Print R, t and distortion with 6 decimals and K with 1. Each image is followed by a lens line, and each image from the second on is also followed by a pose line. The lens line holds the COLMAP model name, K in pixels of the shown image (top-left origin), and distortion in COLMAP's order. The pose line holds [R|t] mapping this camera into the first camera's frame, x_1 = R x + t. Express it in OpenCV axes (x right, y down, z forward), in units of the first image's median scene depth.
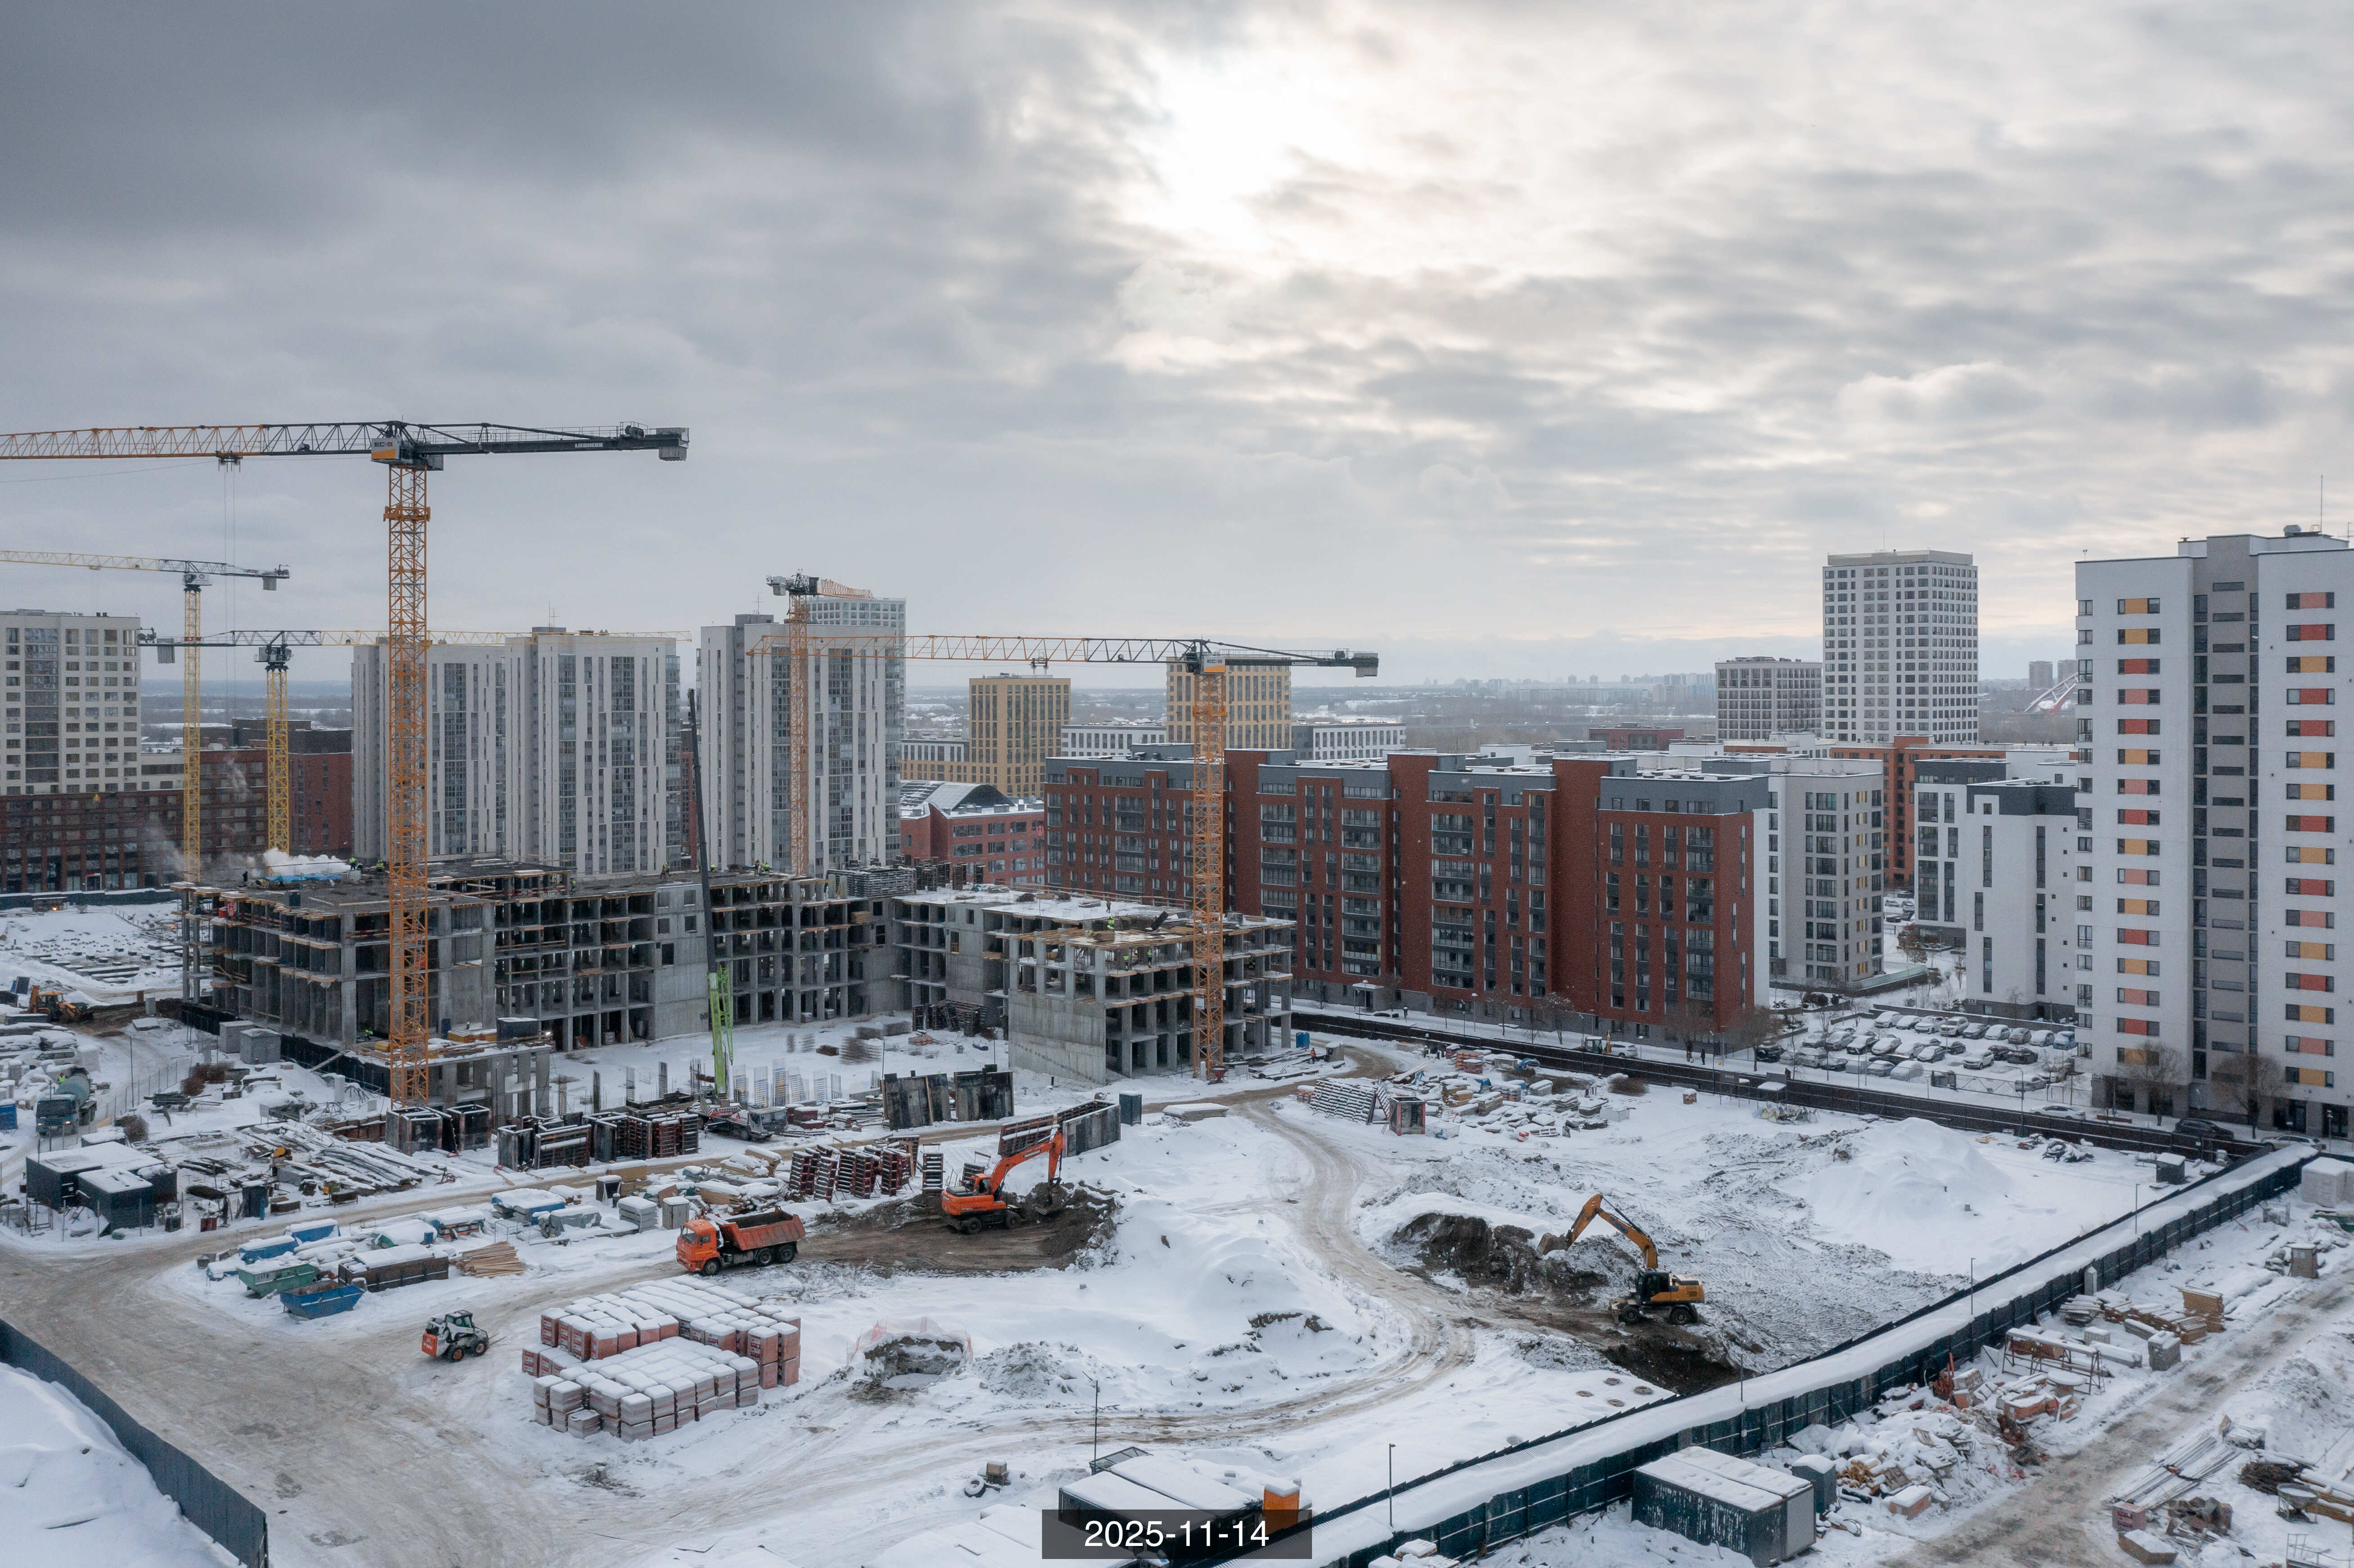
lens RADIAL K [[1949.8, 0, 1184.9], [0, 1949.8, 702.6], [0, 0, 1]] dist [-0.013370, 0.005693]
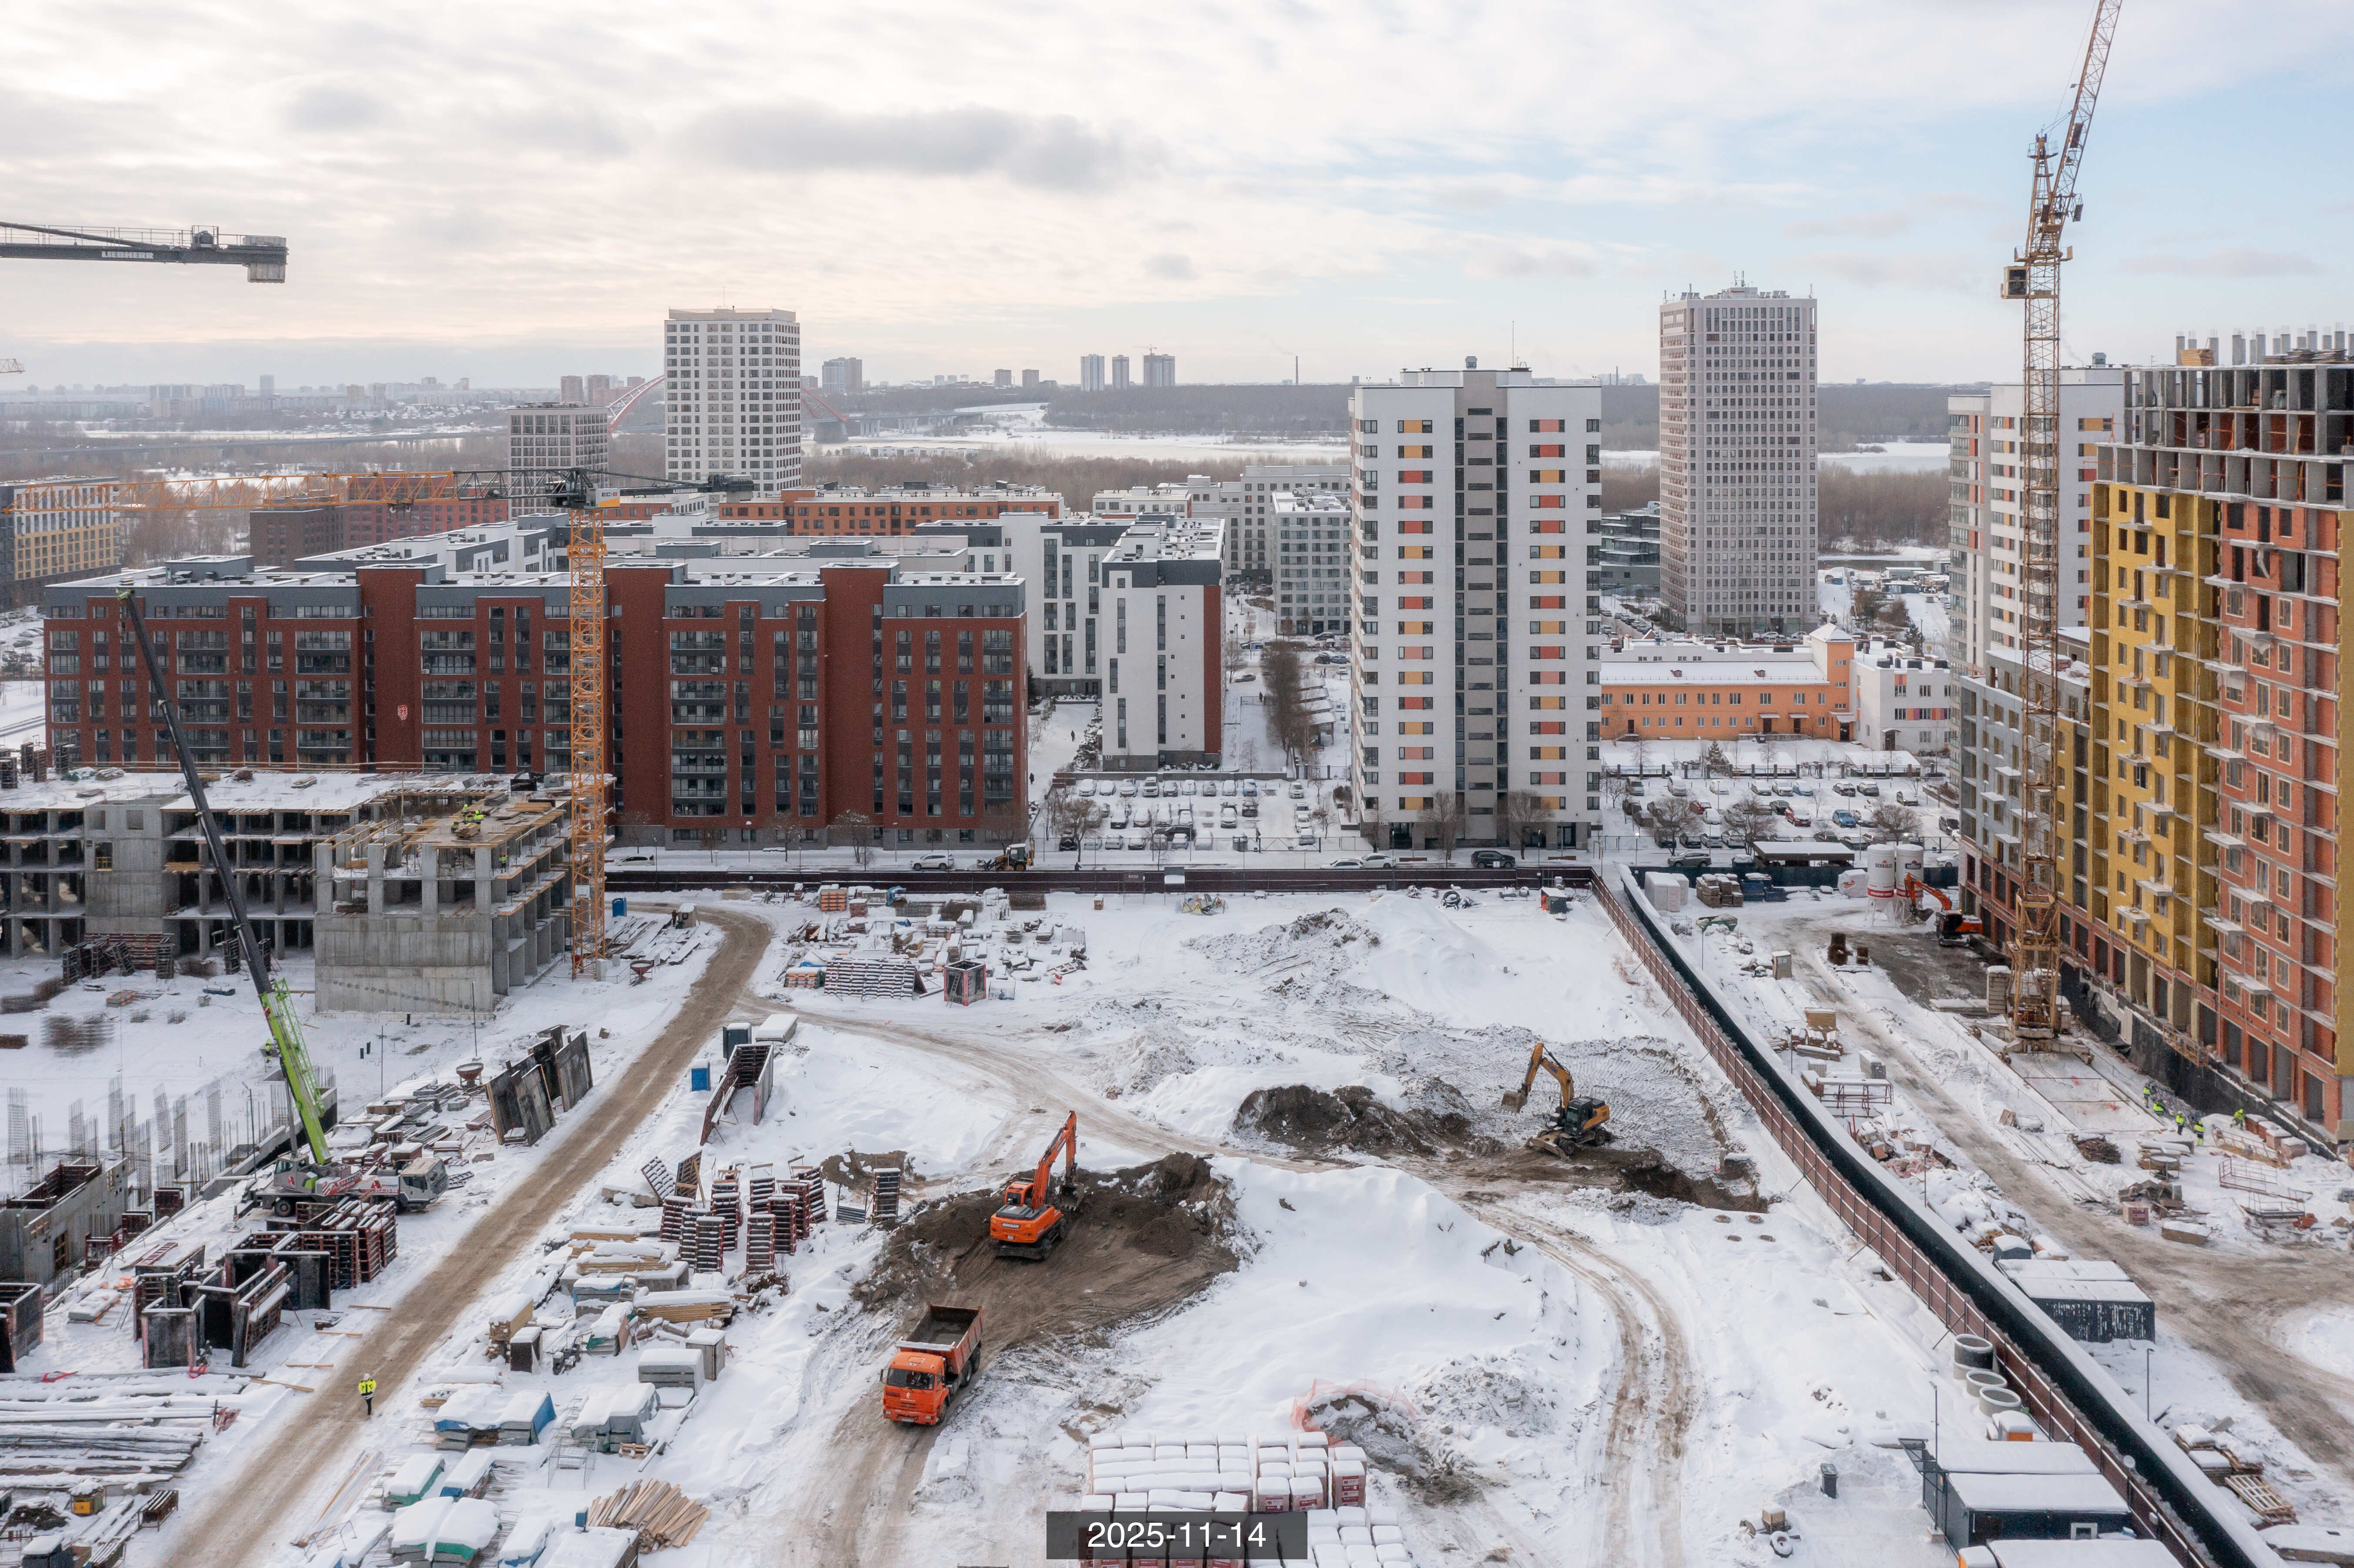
lens RADIAL K [[1915.7, 0, 1179.0], [0, 1915.7, 416.4], [0, 0, 1]] dist [-0.005970, -0.007675]
pose [[0.742075, -0.011949, 0.670210, -0.313751], [0.010680, 0.999925, 0.006002, -0.049841], [-0.670232, 0.002704, 0.742147, 0.172784]]
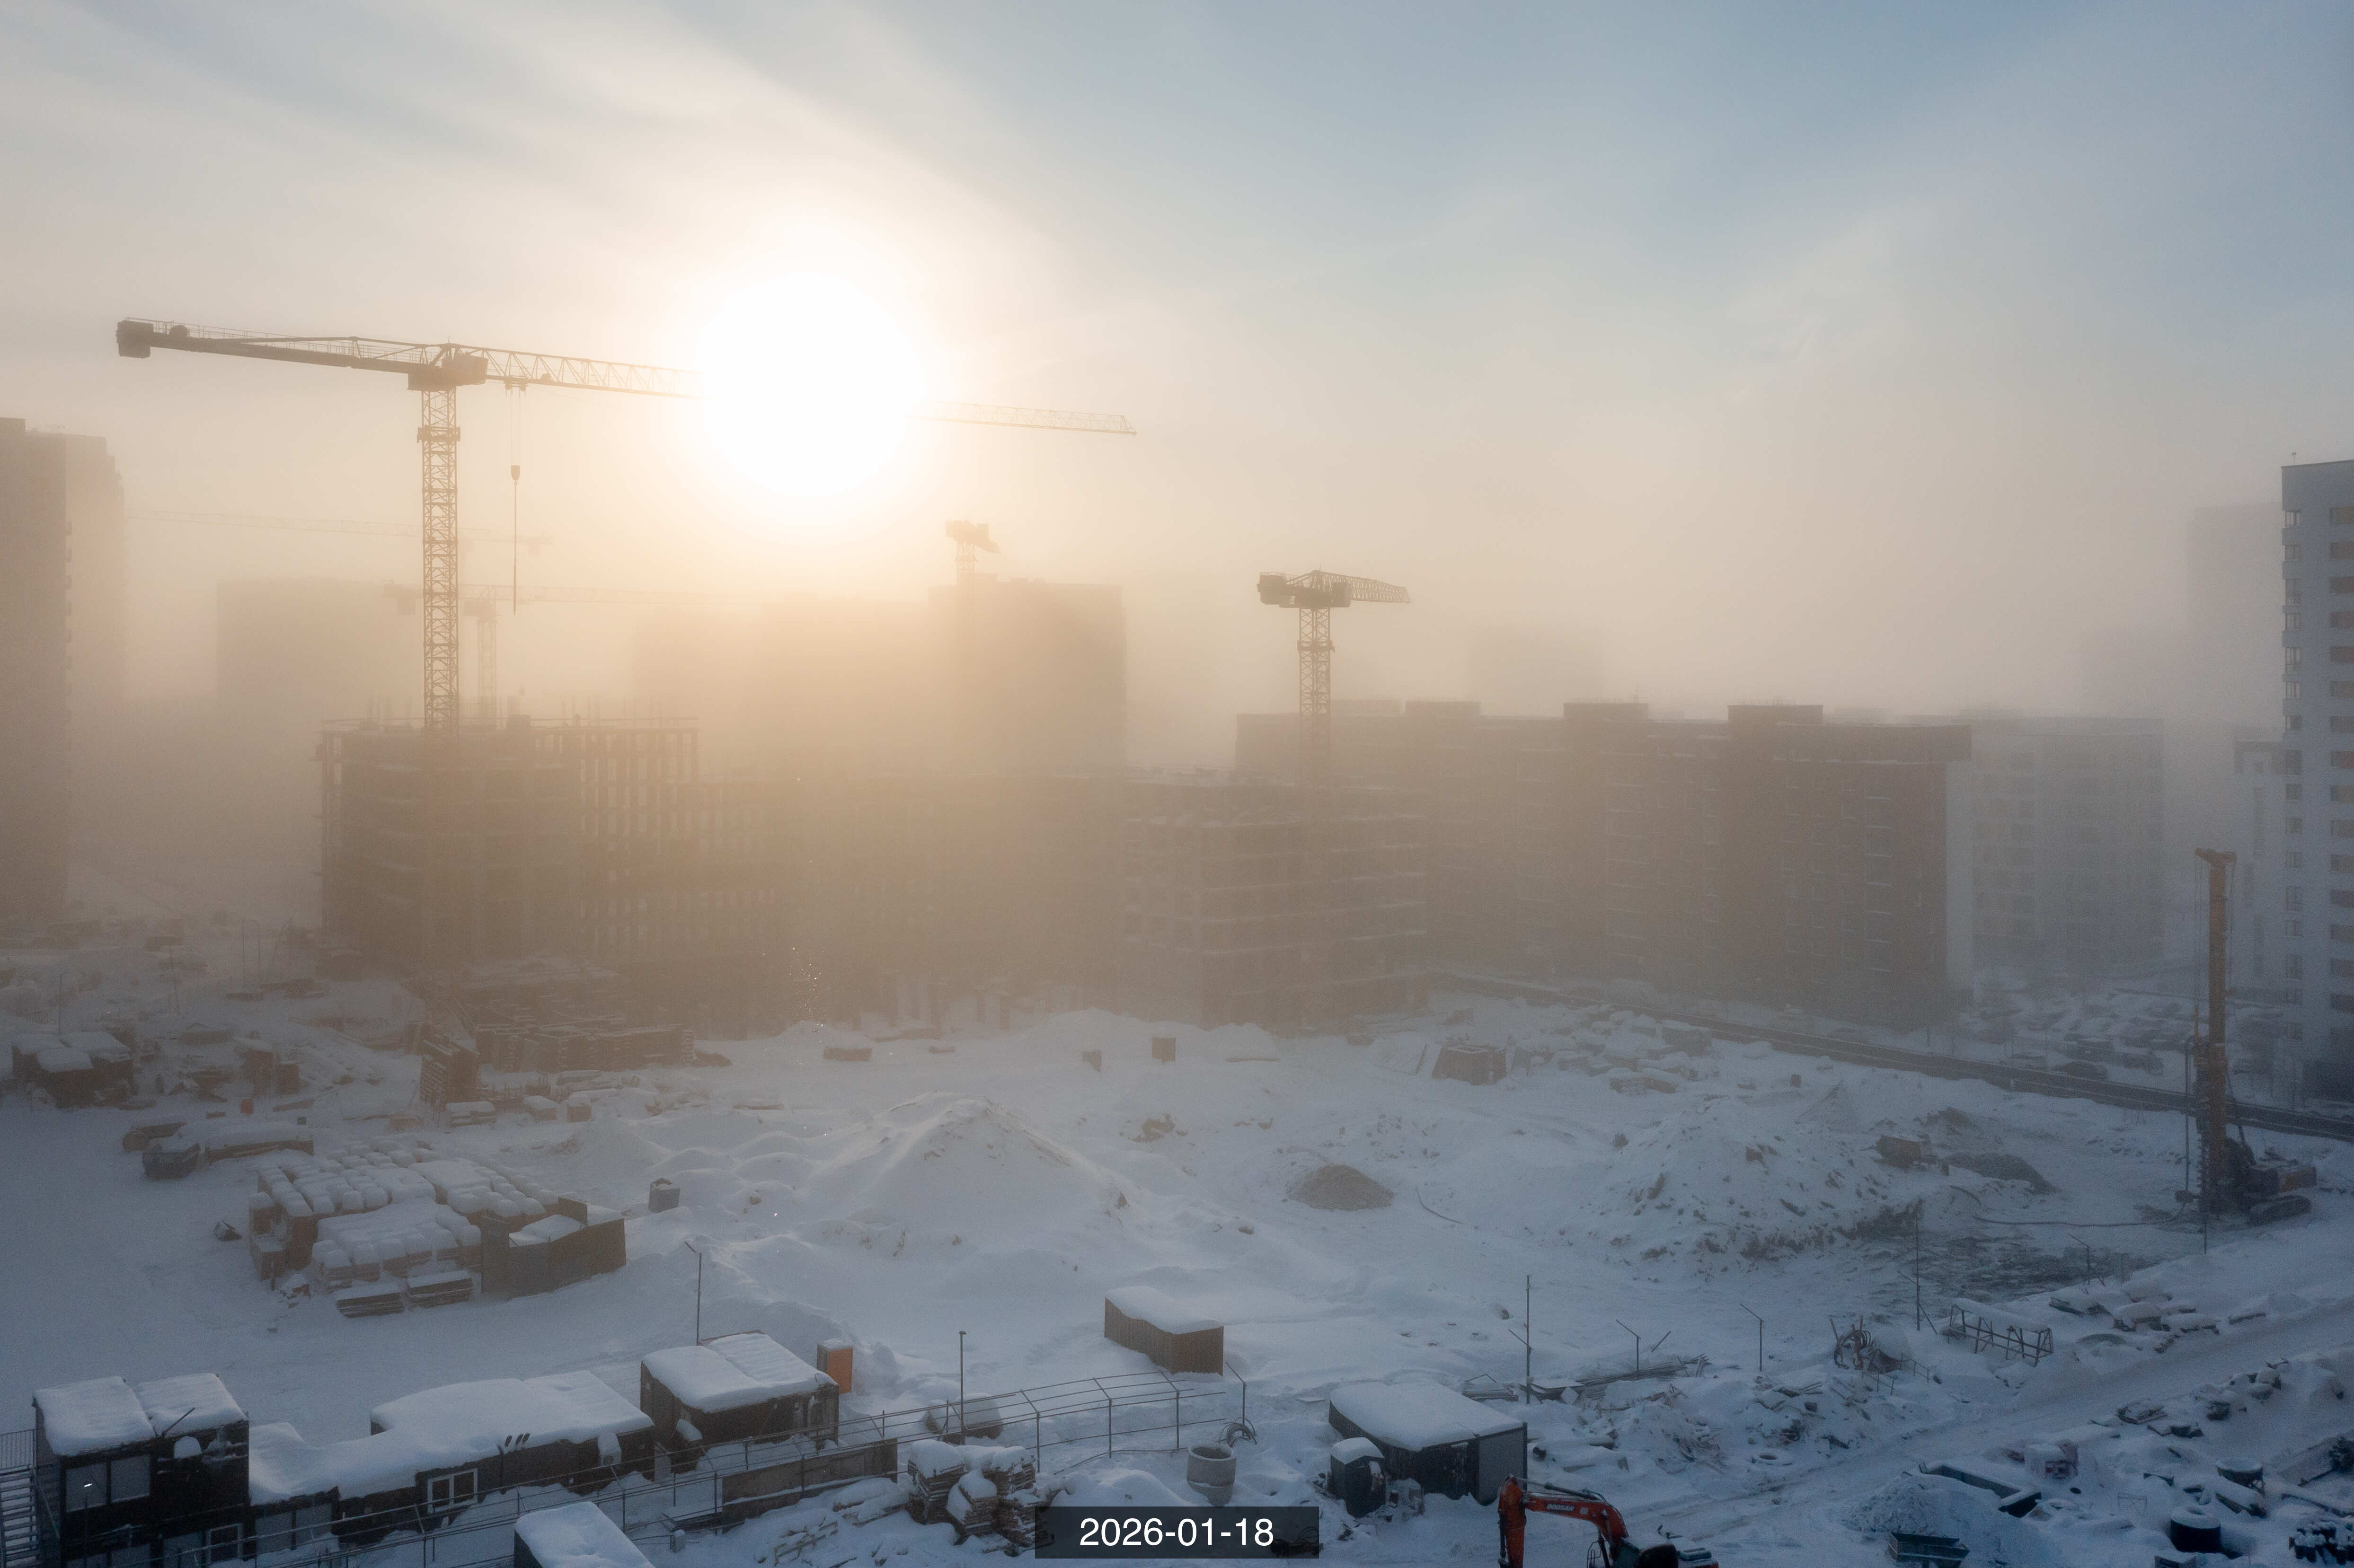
lens RADIAL K [[2015.0, 0, 1222.4], [0, 2015.0, 693.7], [0, 0, 1]] dist [-0.009083, -0.002587]
pose [[0.984076, 0.002454, -0.177733, 0.122417], [-0.002666, 0.999996, -0.000958, 0.024745], [0.177730, 0.001417, 0.984078, 0.030526]]
